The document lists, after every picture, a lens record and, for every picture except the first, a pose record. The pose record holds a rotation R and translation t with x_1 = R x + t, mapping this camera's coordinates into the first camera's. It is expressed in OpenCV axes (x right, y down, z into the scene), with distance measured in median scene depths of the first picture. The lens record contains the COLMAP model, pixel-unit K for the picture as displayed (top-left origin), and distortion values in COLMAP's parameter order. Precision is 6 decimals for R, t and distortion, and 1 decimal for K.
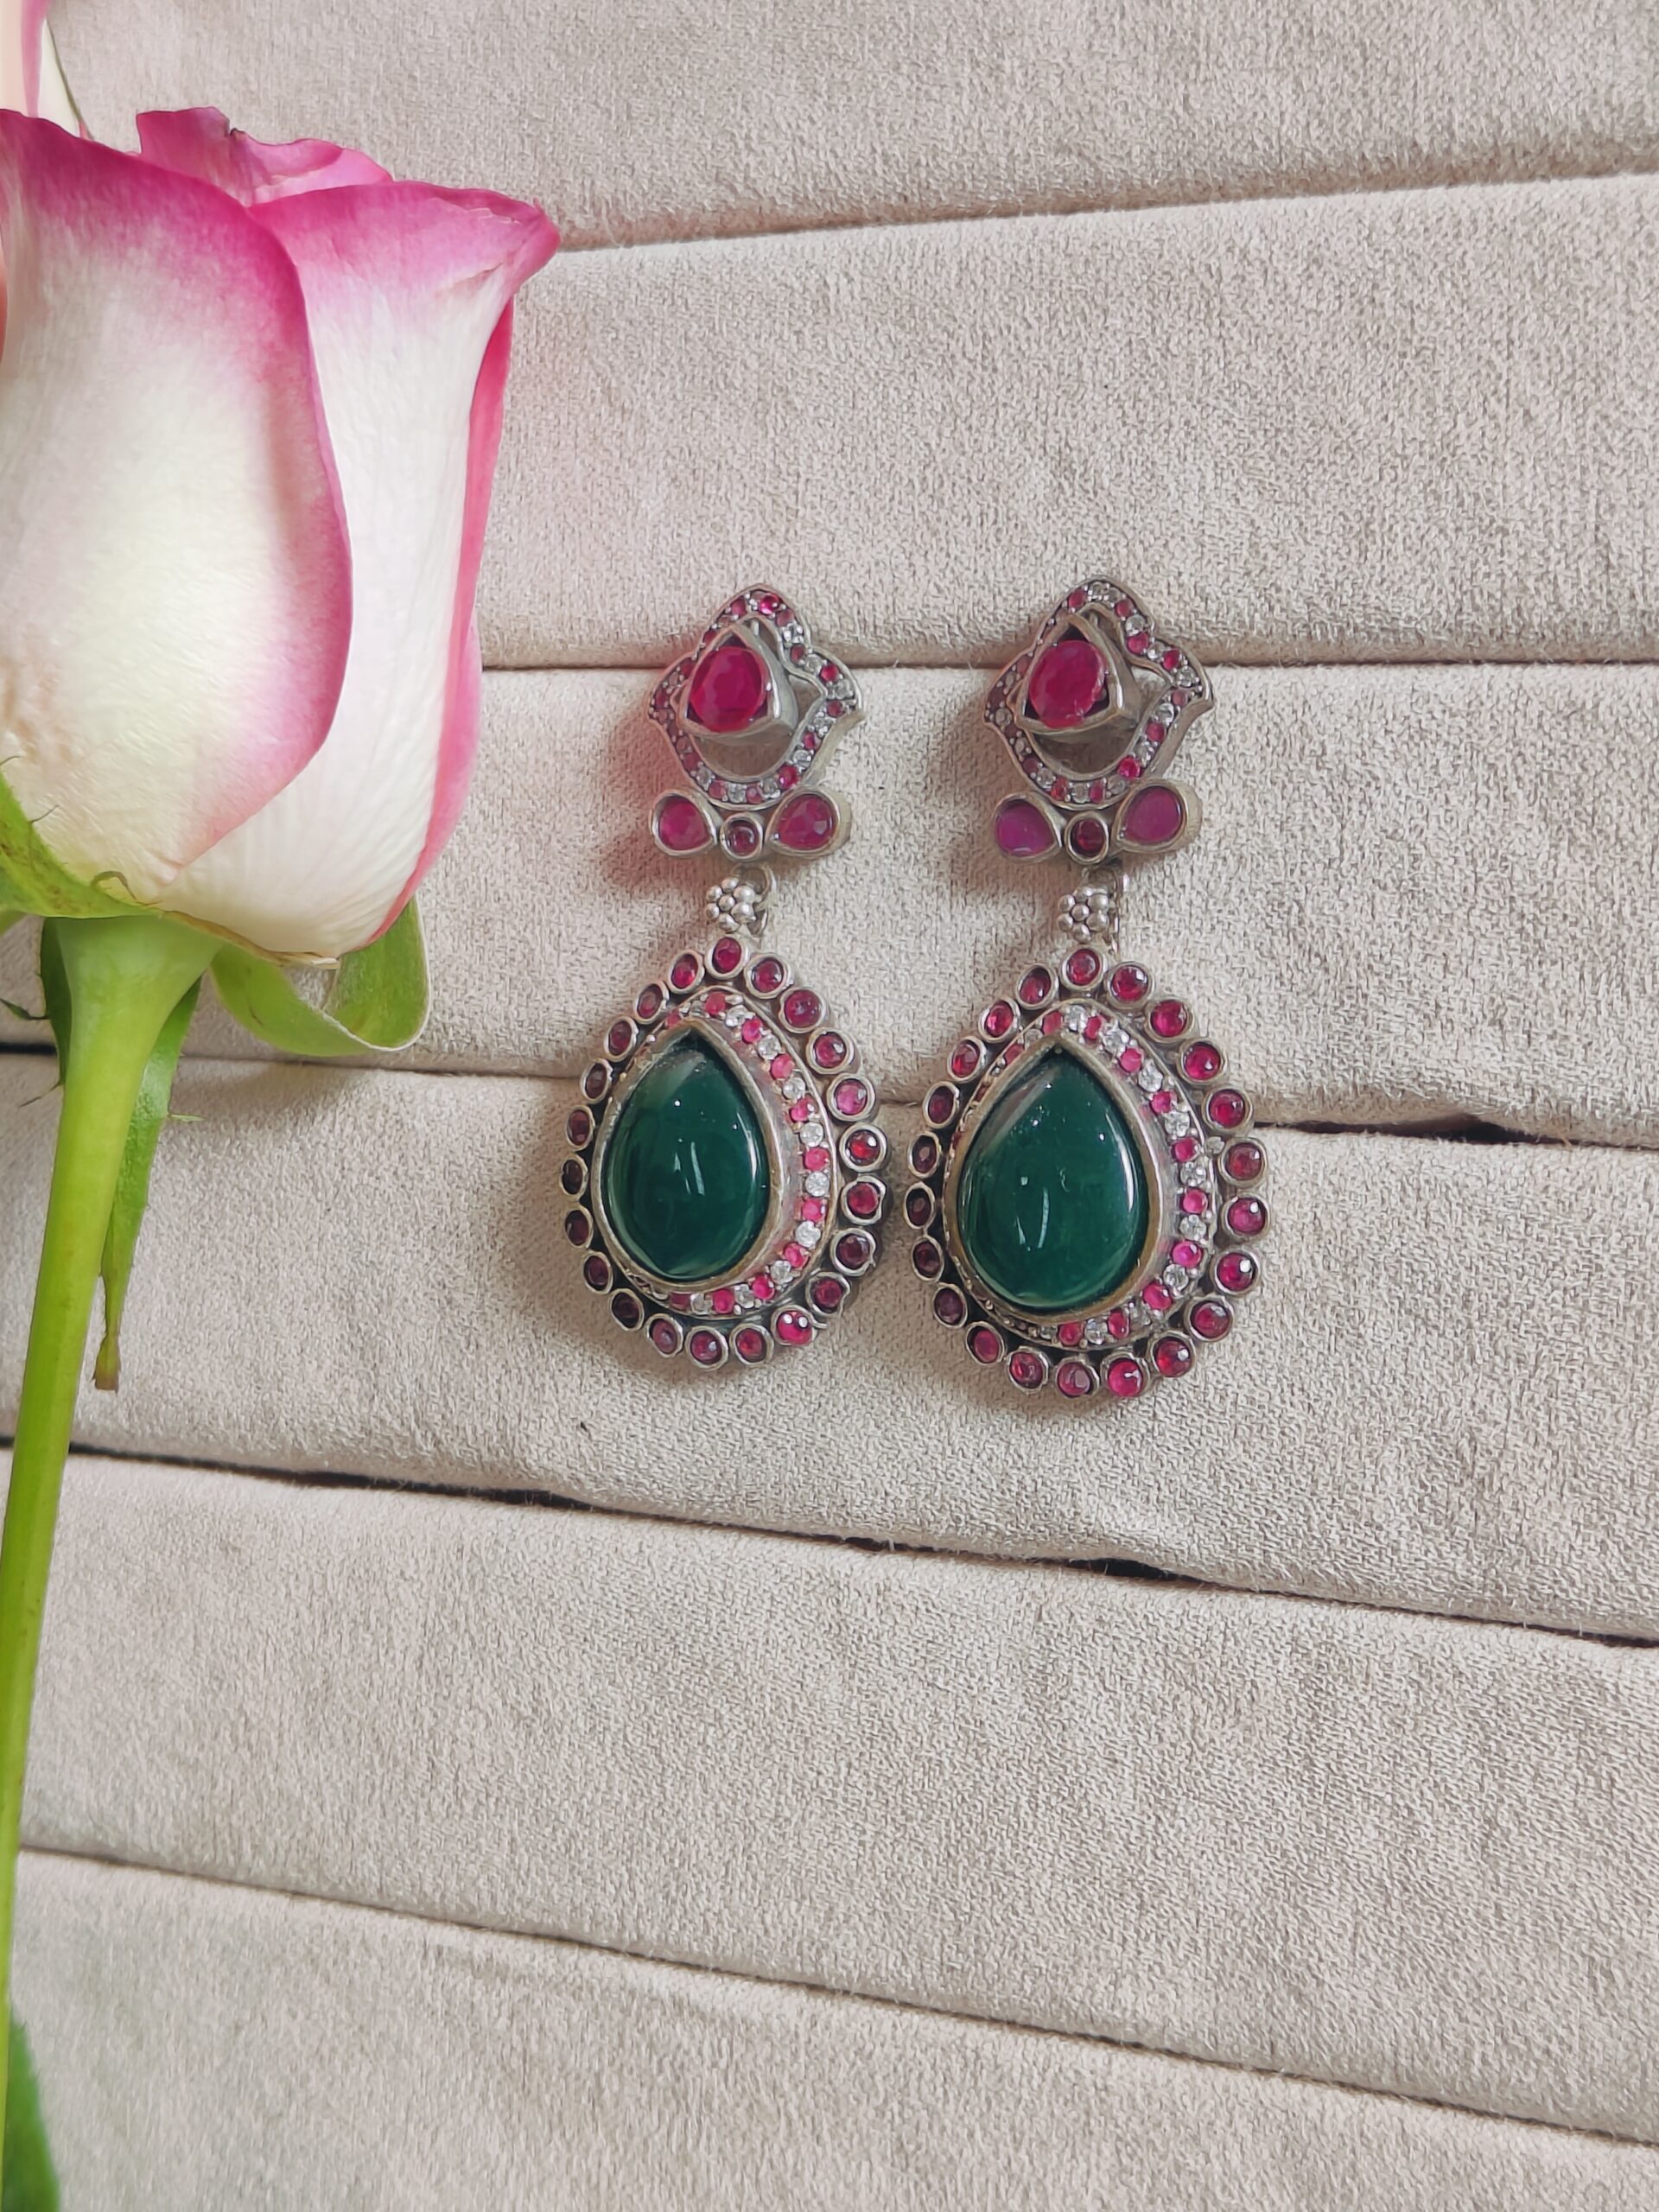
lens RADIAL K [[3689.9, 0, 829.5], [0, 3689.9, 1106.0], [0, 0, 1]] dist [0.152321, -0.545111]
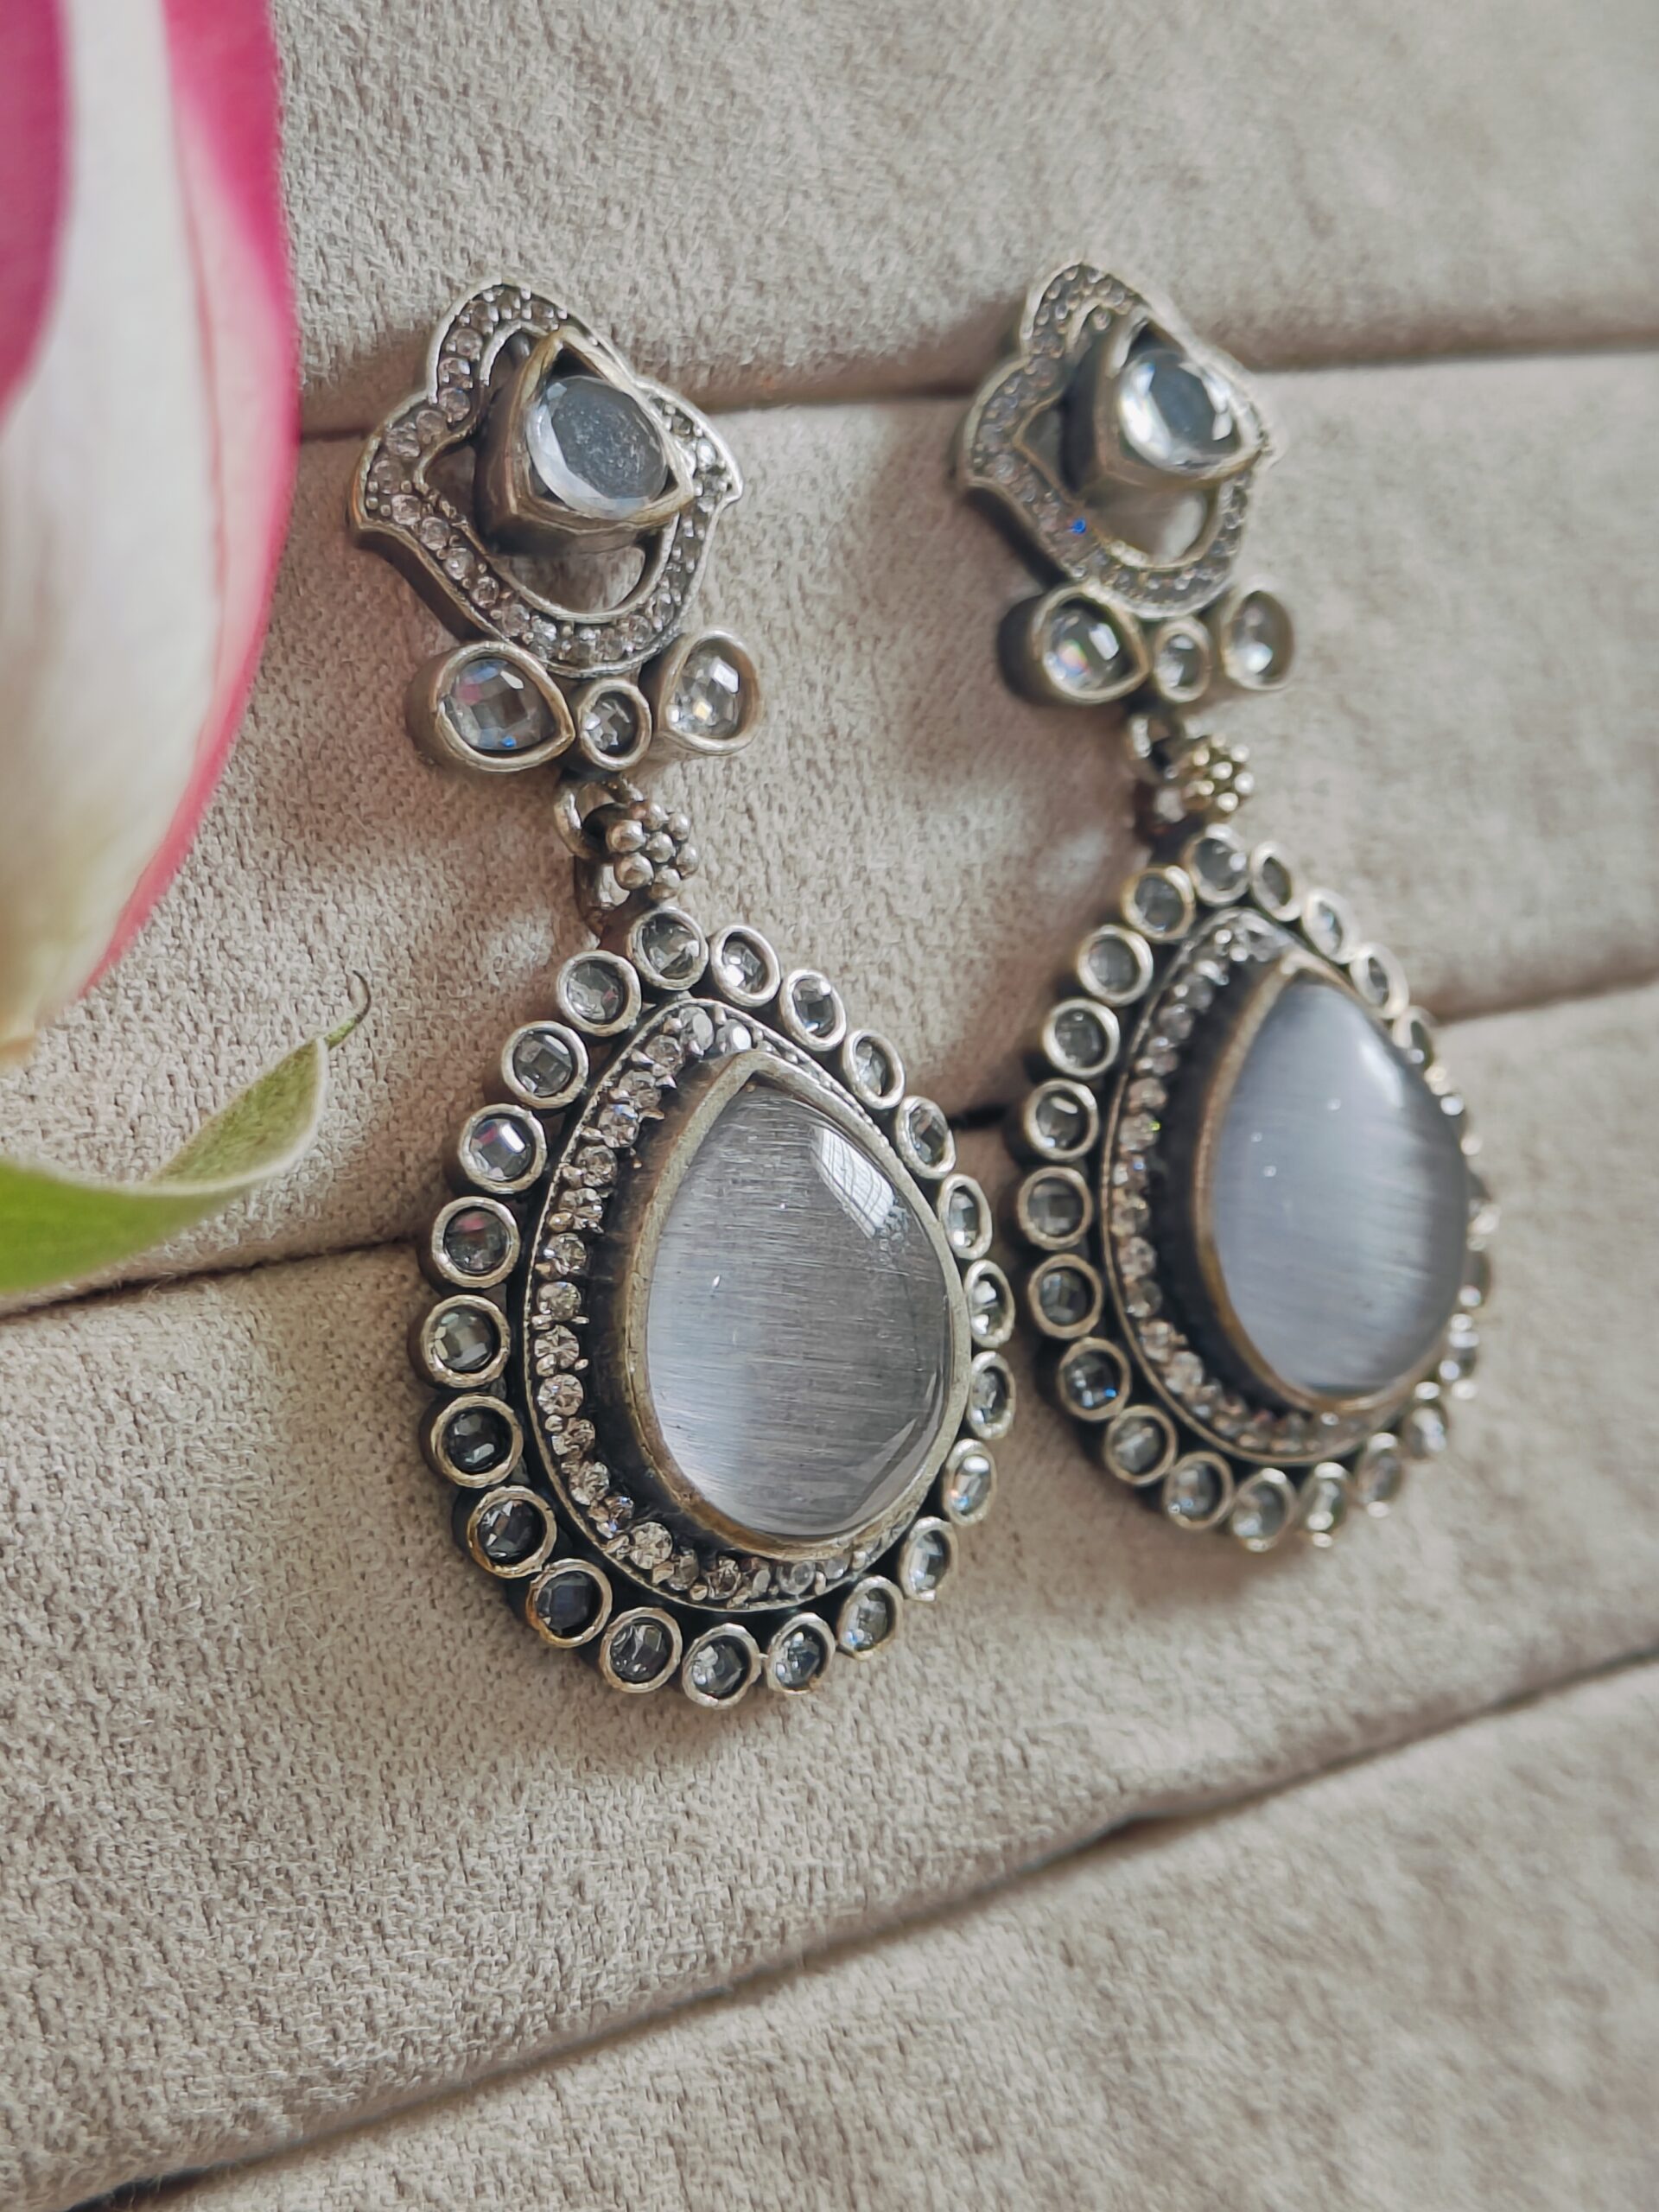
lens RADIAL K [[3988.2, 0, 829.5], [0, 3988.2, 1106.0], [0, 0, 1]] dist [0.051961, -0.440453]
pose [[0.384392, -0.154456, 0.910157, -0.492054], [0.207899, 0.975062, 0.077667, -0.052023], [-0.899456, 0.159366, 0.406917, 0.695869]]
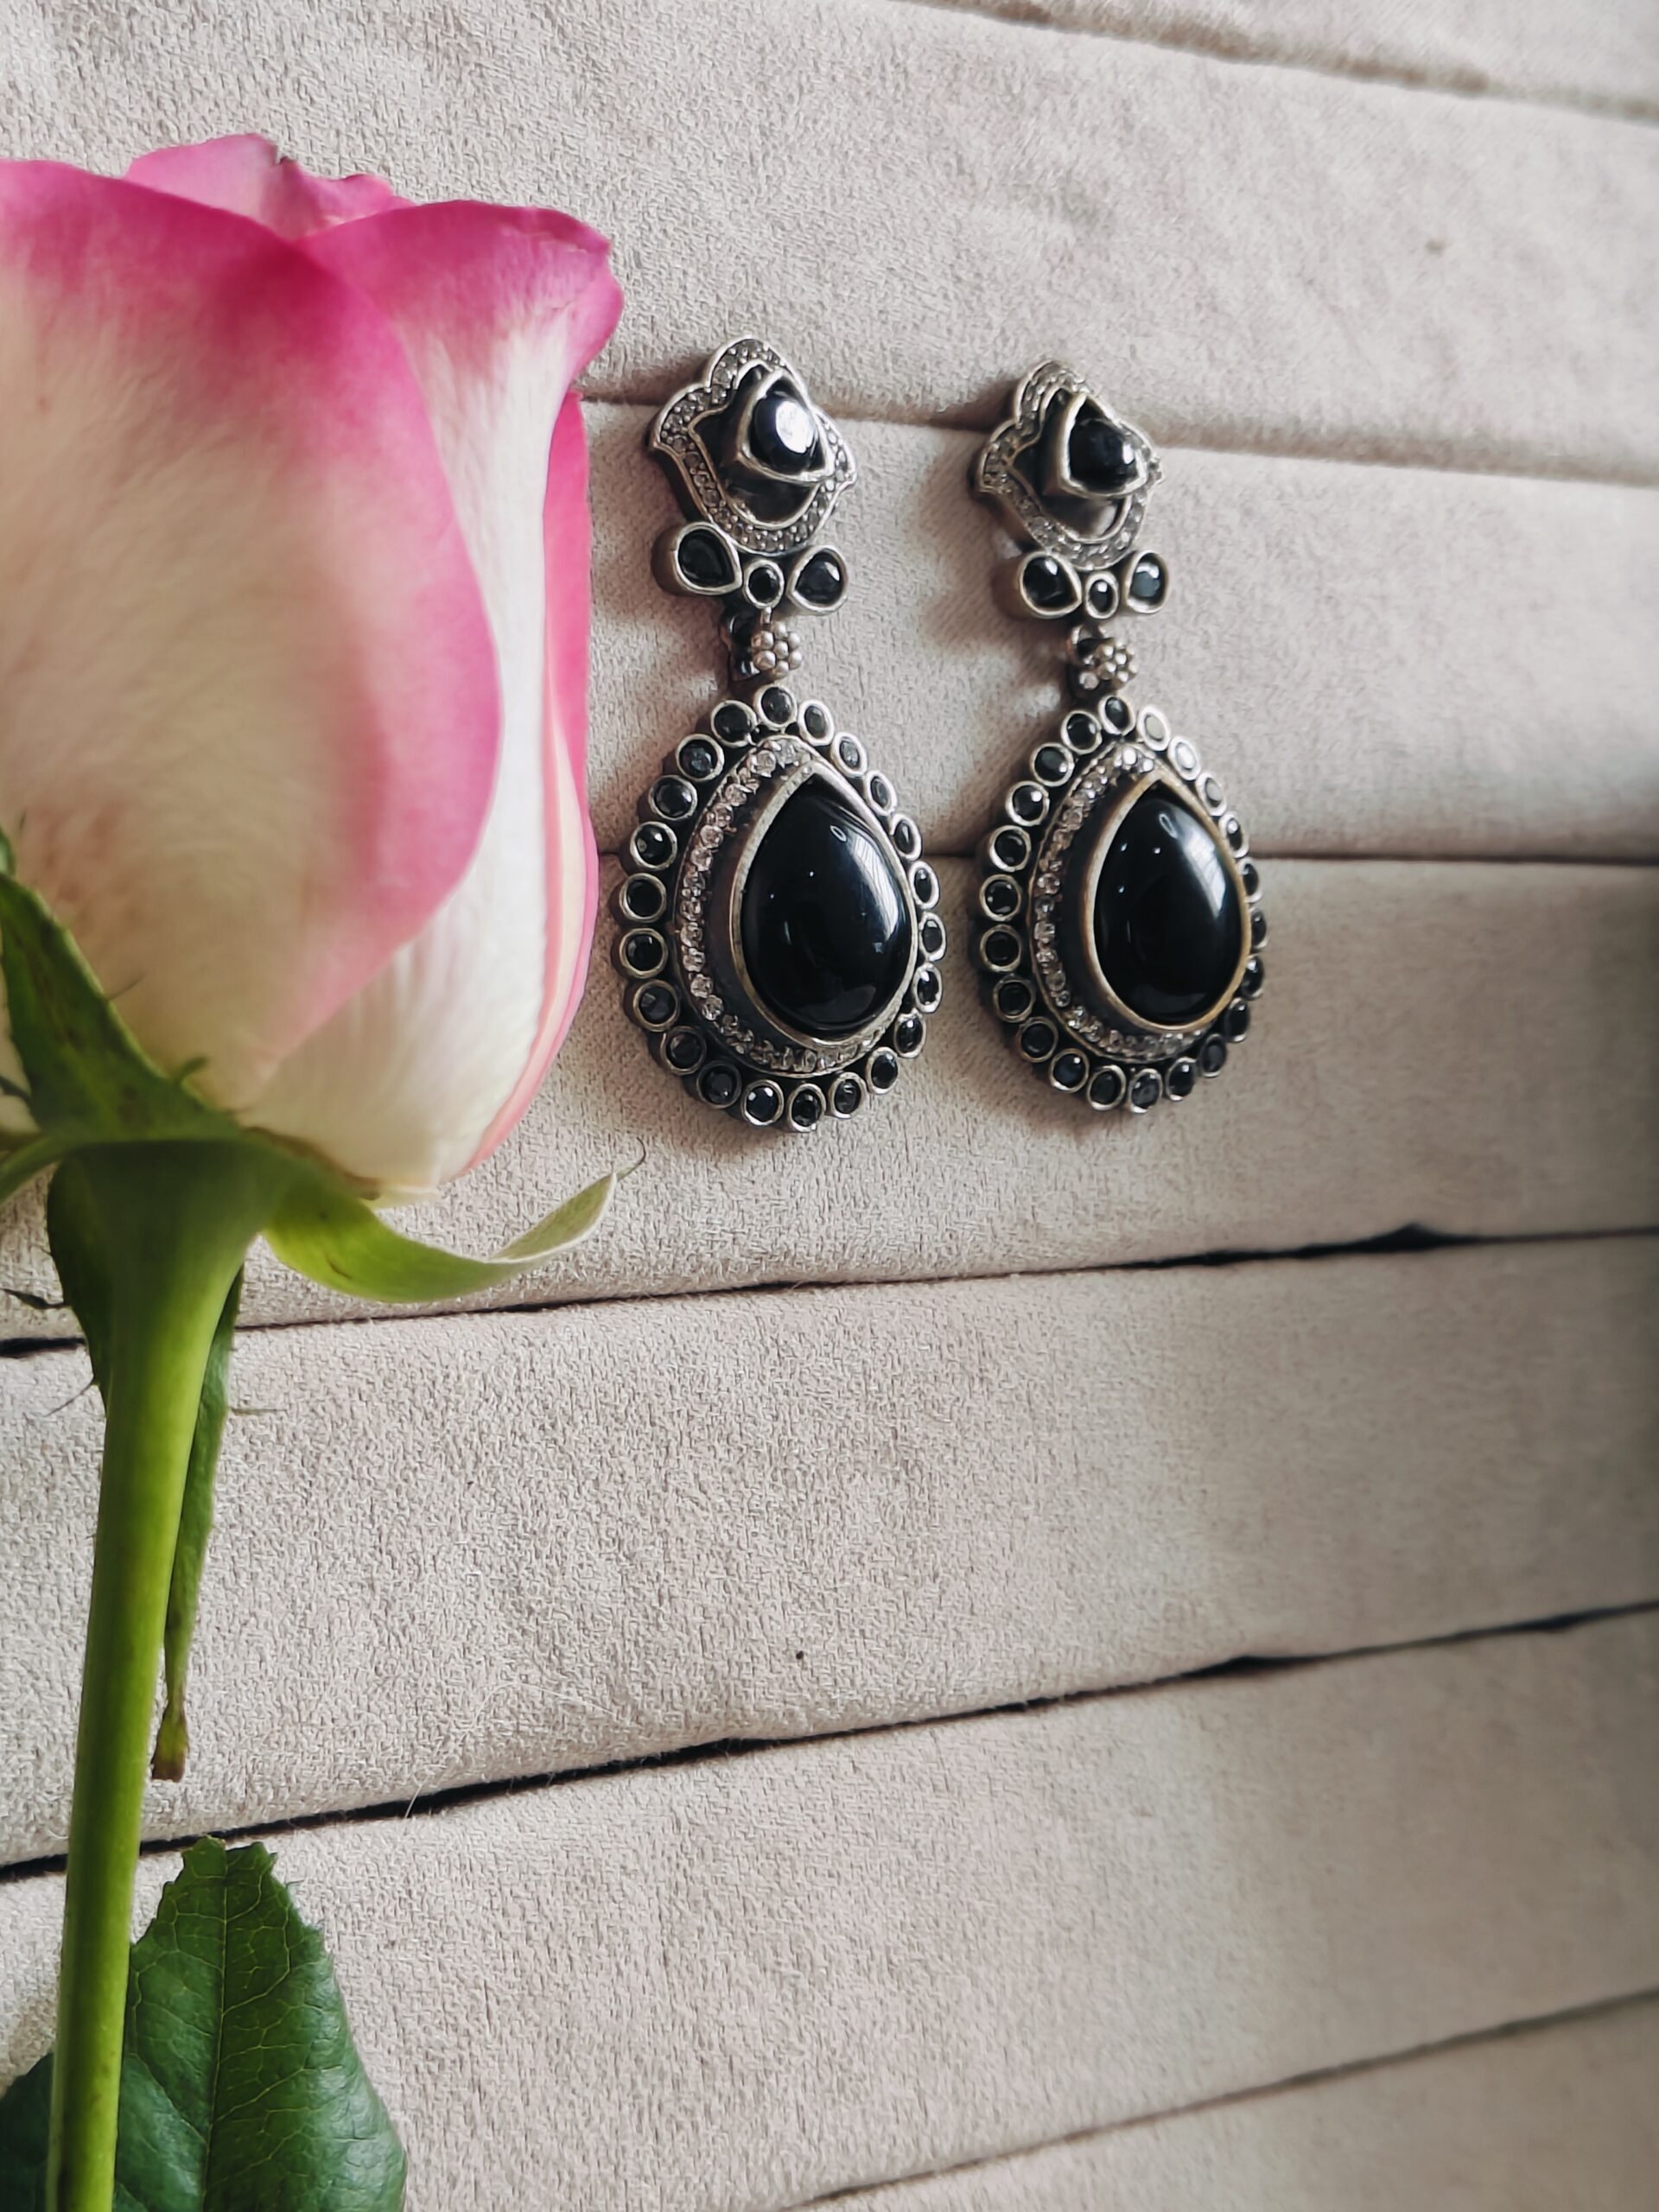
lens RADIAL K [[3891.4, 0, 829.5], [0, 3891.4, 1106.0], [0, 0, 1]] dist [0.102109, -0.200764]
pose [[0.421824, -0.072056, 0.903810, -0.950781], [0.072939, 0.996303, 0.045388, -0.098005], [-0.903739, 0.046777, 0.425520, 0.557242]]
